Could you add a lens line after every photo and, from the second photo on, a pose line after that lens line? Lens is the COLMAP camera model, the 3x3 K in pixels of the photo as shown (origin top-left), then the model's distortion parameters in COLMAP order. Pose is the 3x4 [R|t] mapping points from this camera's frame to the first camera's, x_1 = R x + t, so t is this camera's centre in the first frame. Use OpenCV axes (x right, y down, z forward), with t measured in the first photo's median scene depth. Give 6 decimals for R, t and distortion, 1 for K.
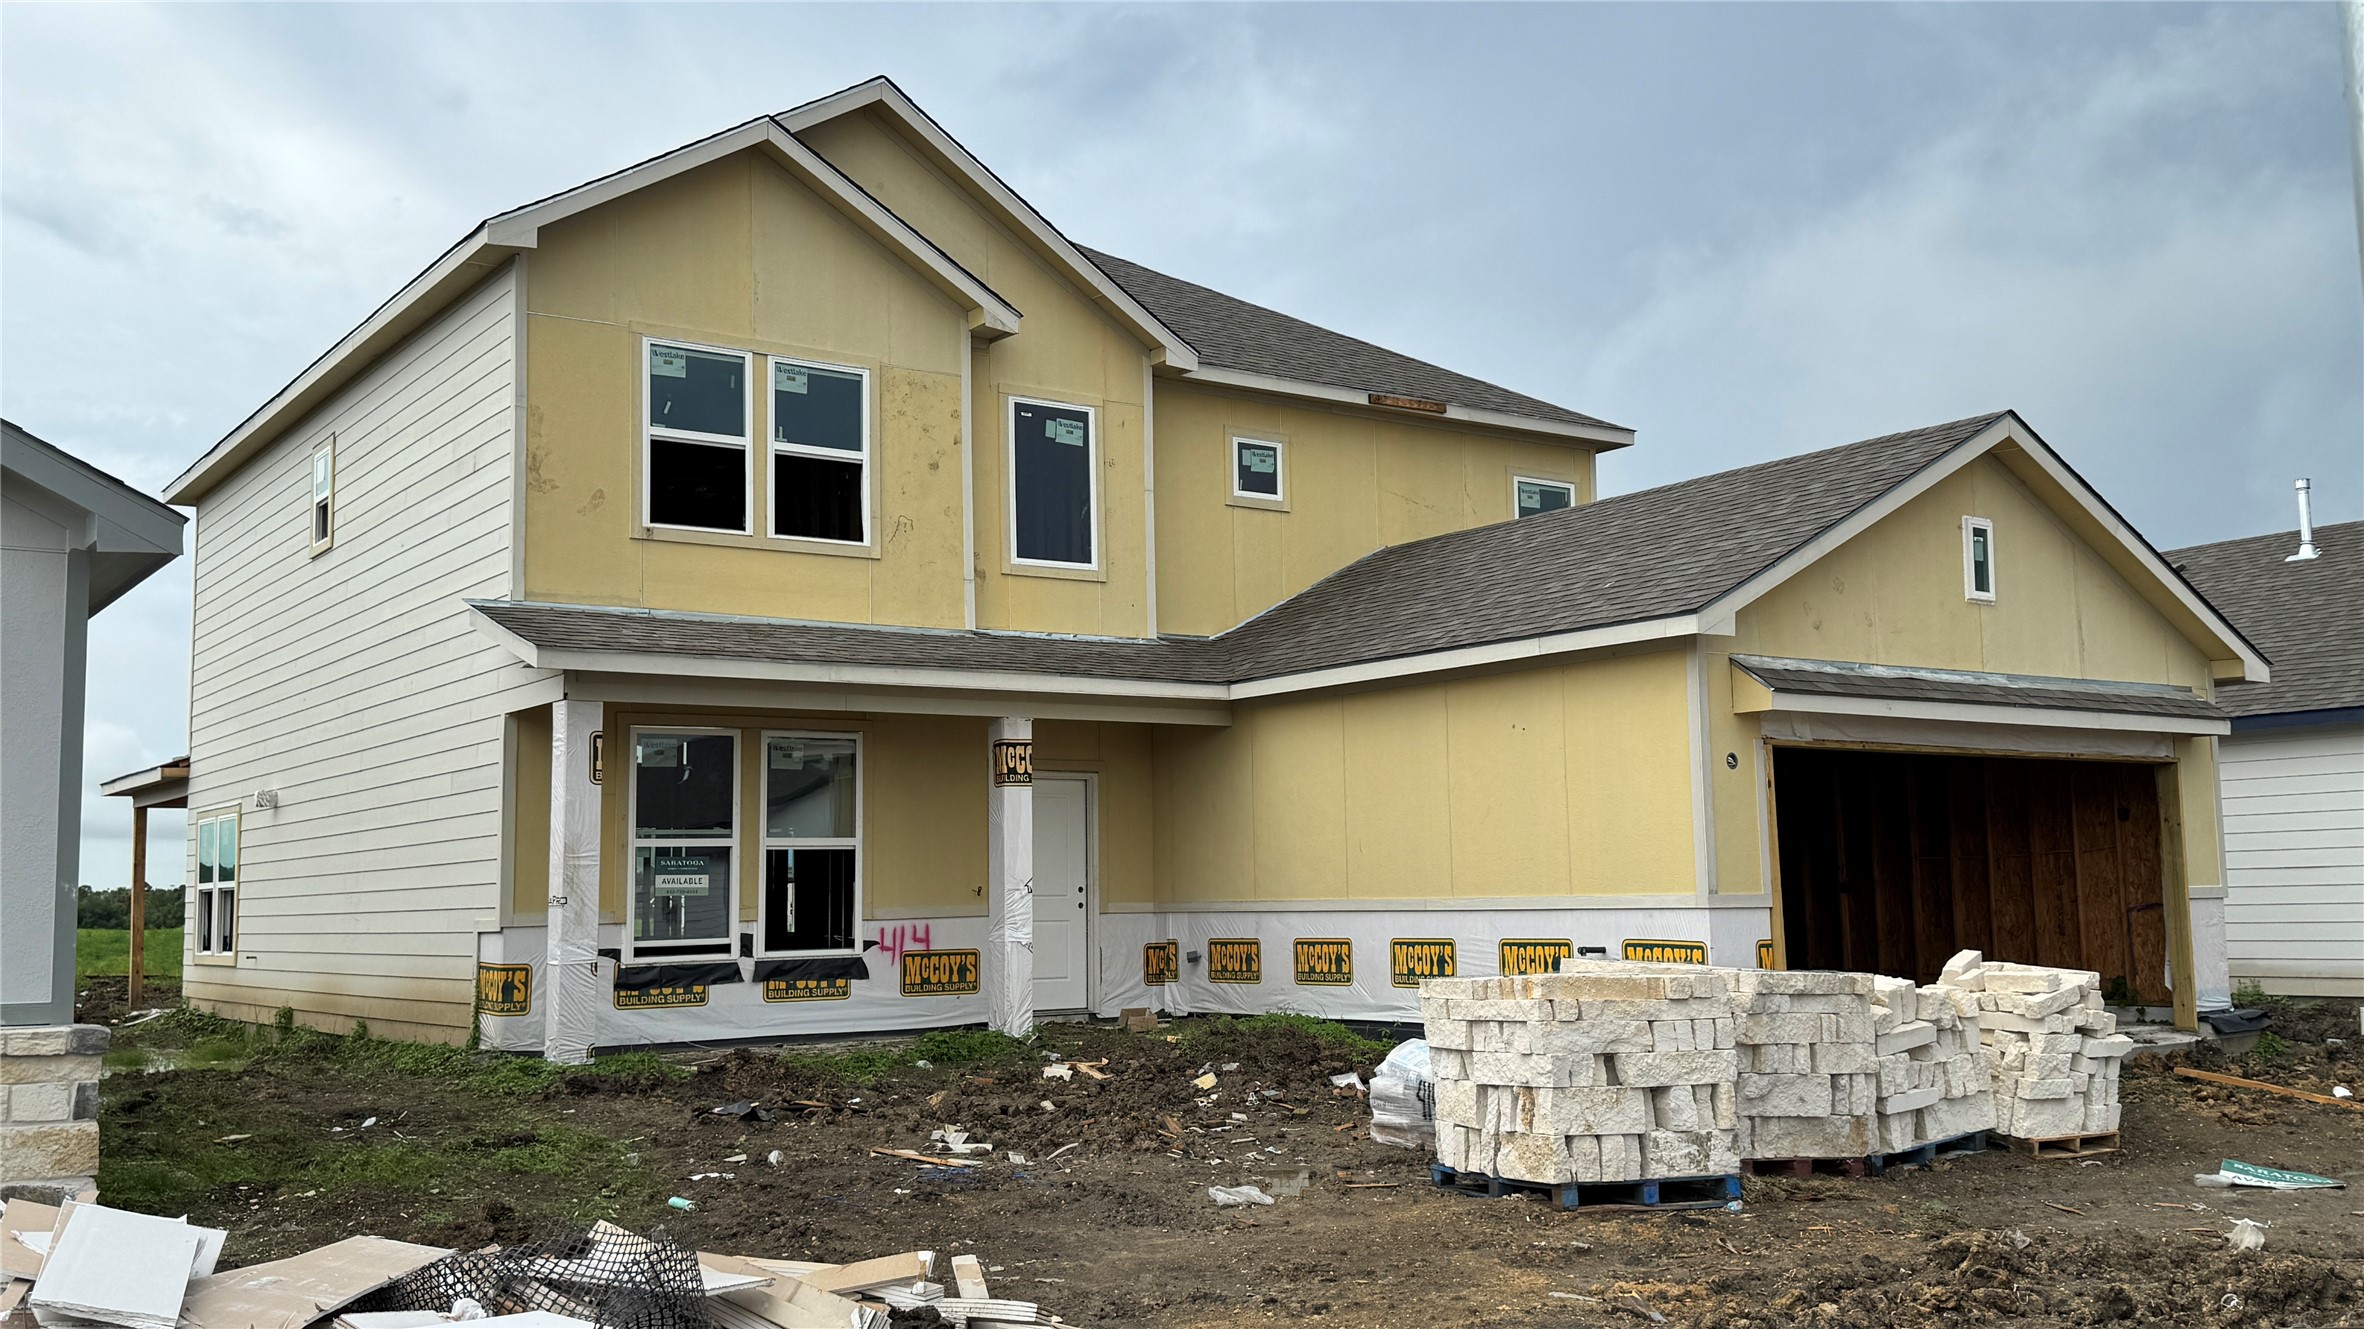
lens RADIAL K [[2127.0, 0, 1182.0], [0, 2127.0, 664.5], [0, 0, 1]] dist [0.197052, -0.498299]
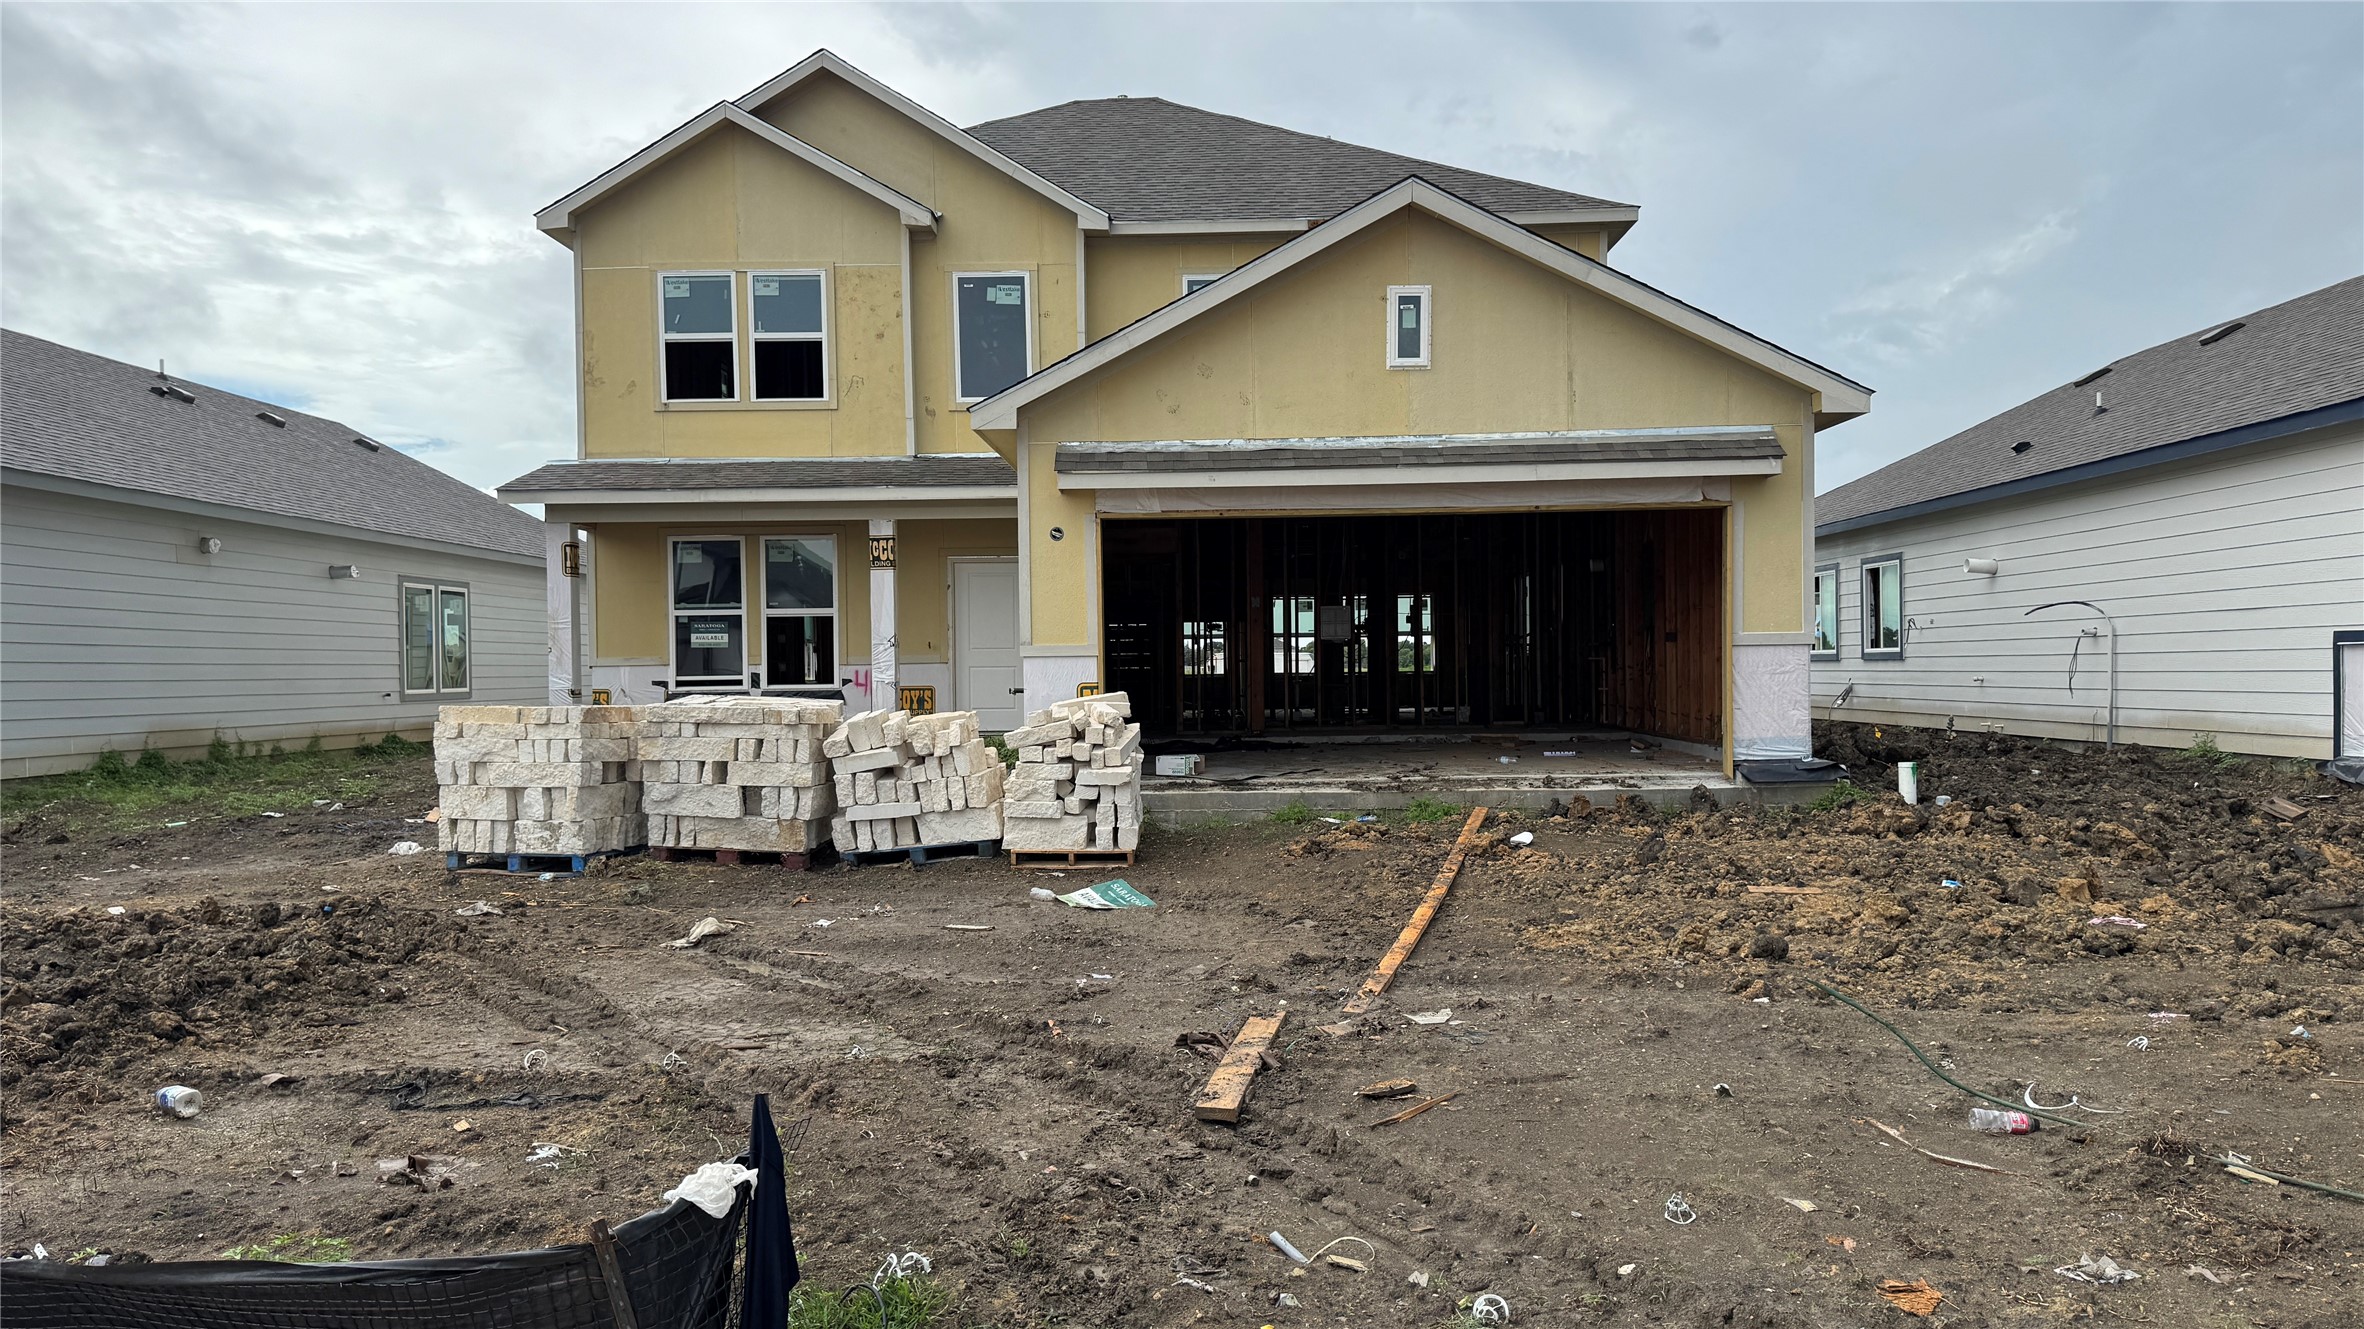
lens RADIAL K [[1635.8, 0, 1184.3], [0, 1635.8, 675.2], [0, 0, 1]] dist [0.178768, -0.282693]
pose [[0.807878, 0.007804, -0.589298, 0.714640], [0.065392, 0.992551, 0.102791, 0.028505], [0.585711, -0.121578, 0.801350, 0.255152]]
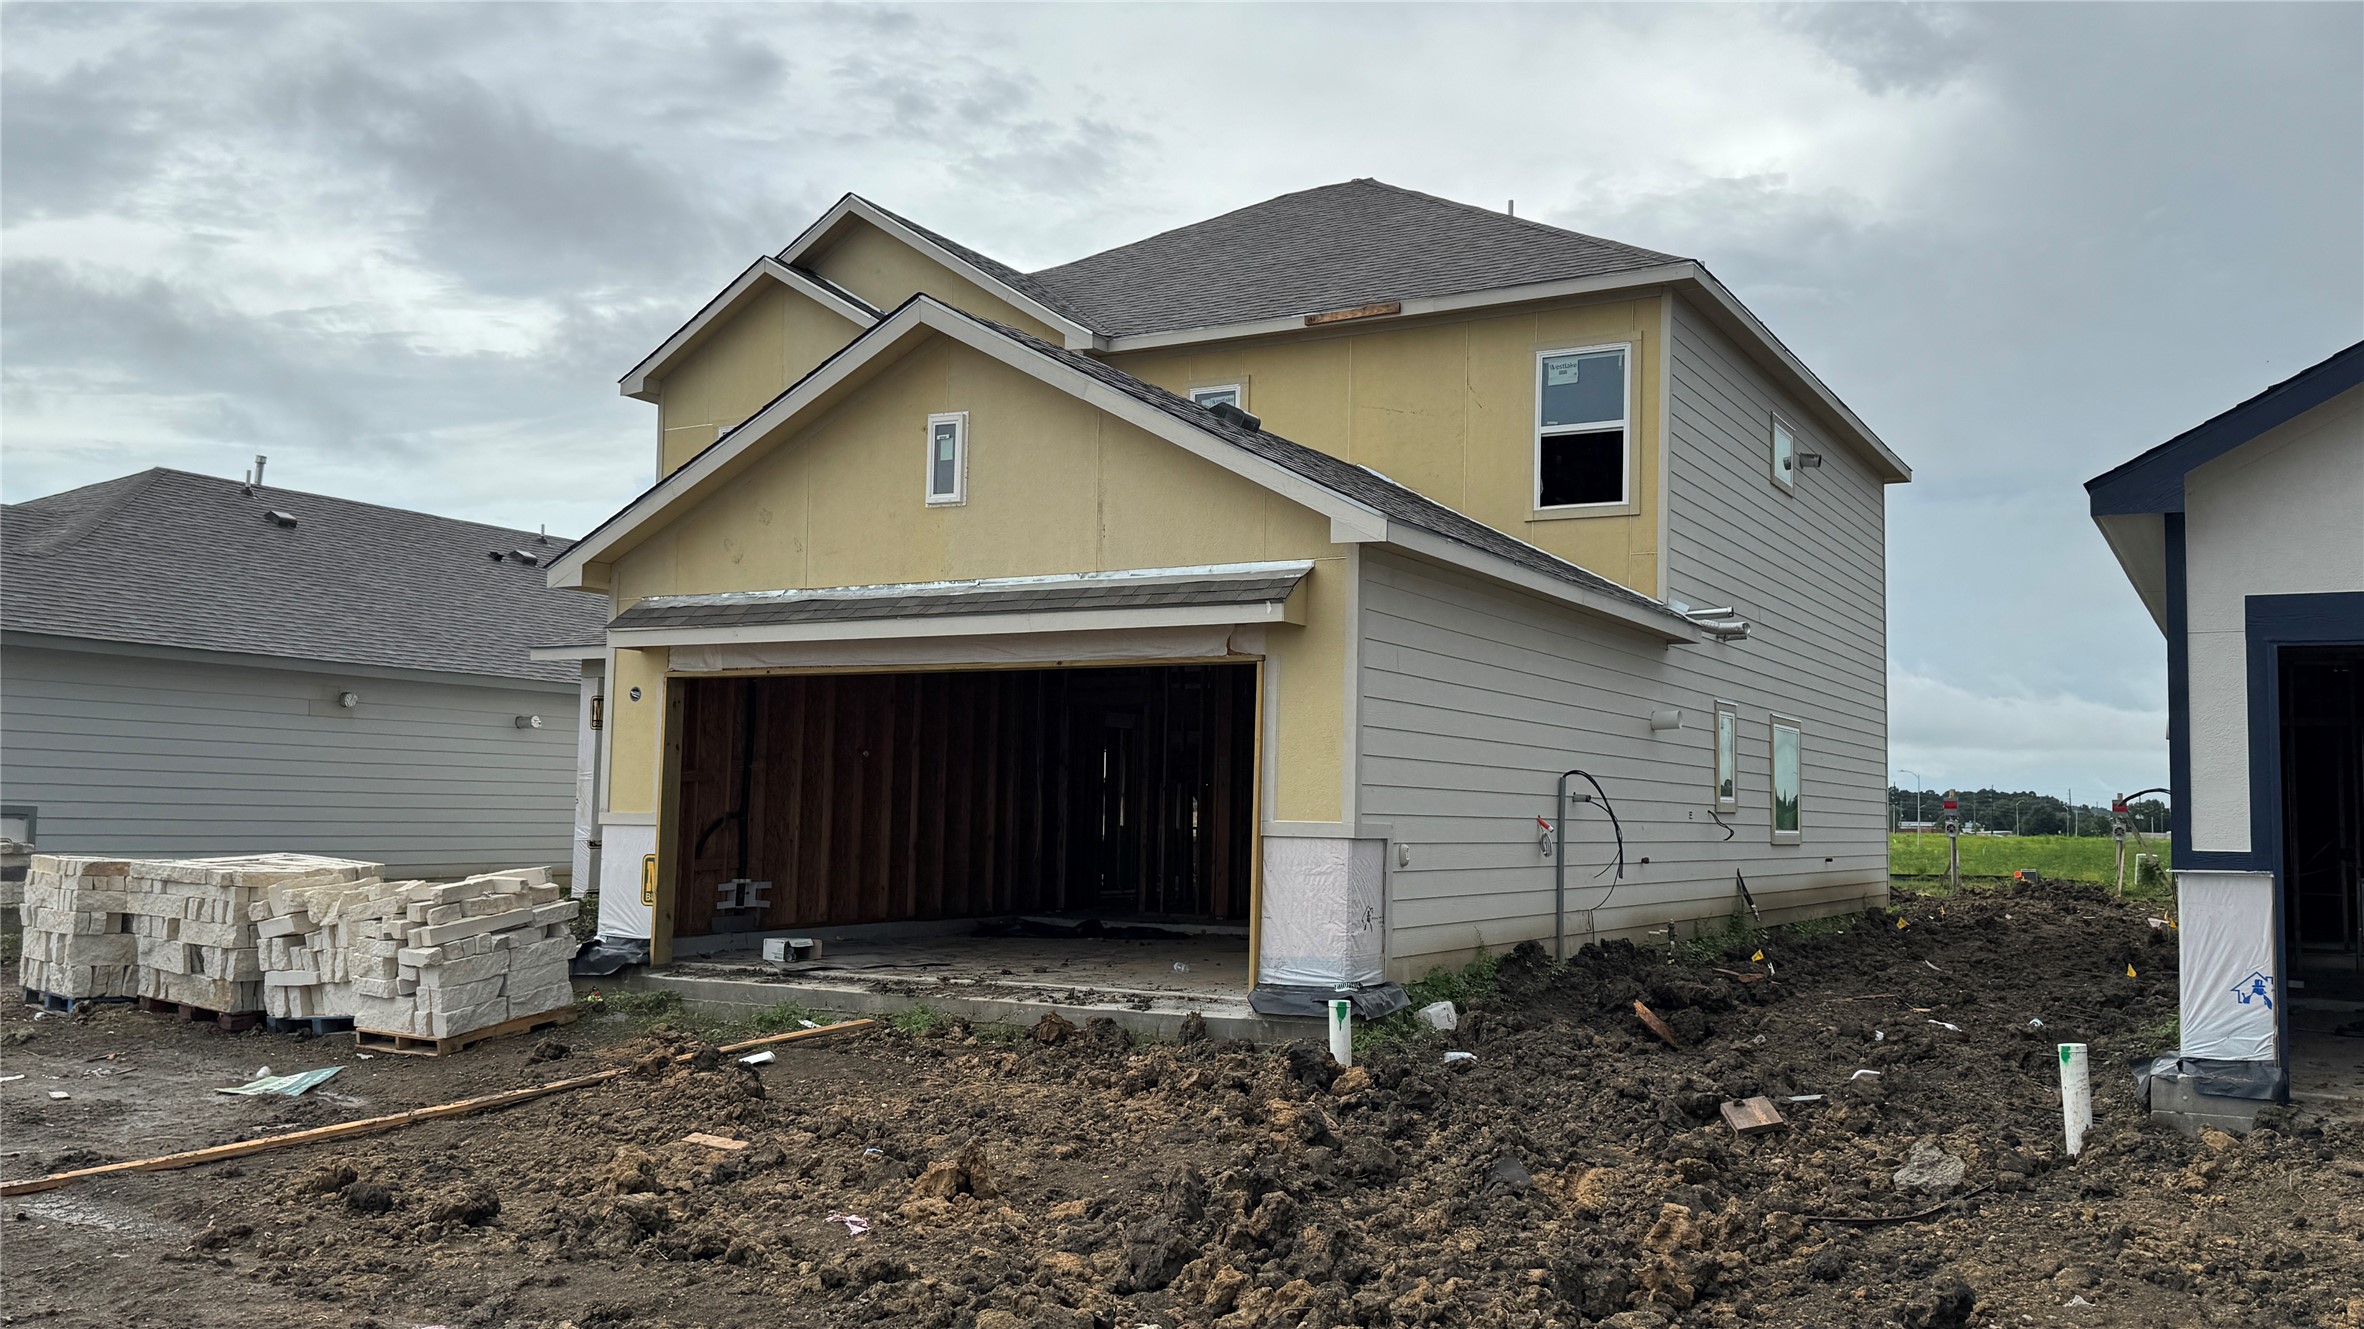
lens RADIAL K [[1921.9, 0, 1182.0], [0, 1921.9, 664.5], [0, 0, 1]] dist [0.156931, -0.269540]
pose [[0.424262, -0.045365, -0.904402, 1.089297], [0.075728, 0.997023, -0.014487, 0.055431], [0.902367, -0.062342, 0.426434, 0.694433]]
